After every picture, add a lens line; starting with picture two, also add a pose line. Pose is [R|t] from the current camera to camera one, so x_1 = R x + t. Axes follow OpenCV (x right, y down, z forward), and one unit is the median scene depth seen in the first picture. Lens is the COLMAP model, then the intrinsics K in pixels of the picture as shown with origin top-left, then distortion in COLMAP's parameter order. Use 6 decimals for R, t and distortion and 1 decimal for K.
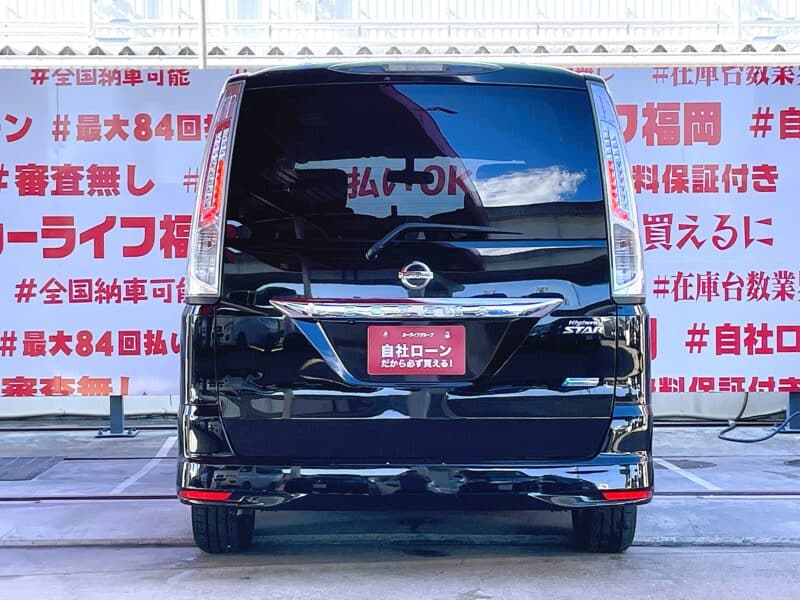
lens RADIAL K [[1697.9, 0, 400.0], [0, 1697.9, 300.0], [0, 0, 1]] dist [0.096405, 0.148151]
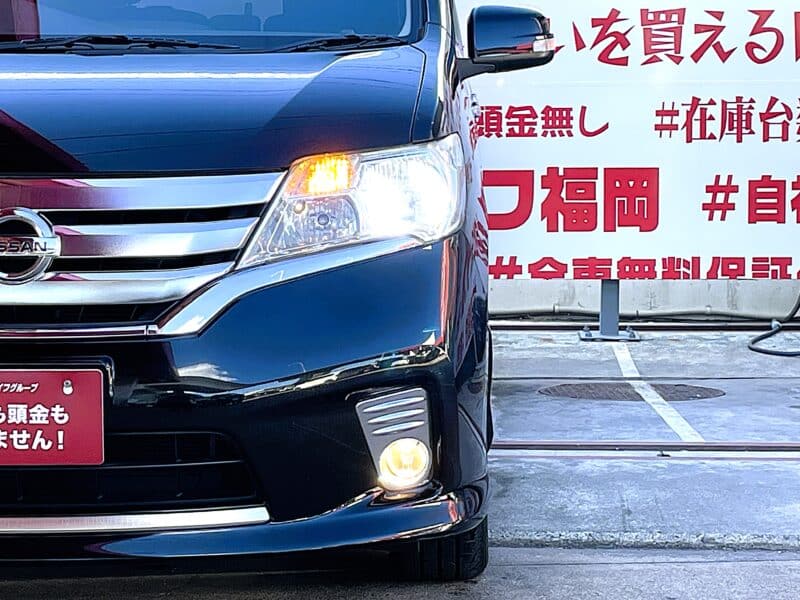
lens RADIAL K [[1957.4, 0, 400.0], [0, 1957.4, 300.0], [0, 0, 1]] dist [0.119334, -0.239009]
pose [[0.998283, 0.006065, -0.058255, 0.094958], [-0.001921, 0.997479, 0.070937, 0.007999], [0.058538, -0.070703, 0.995778, 0.229393]]
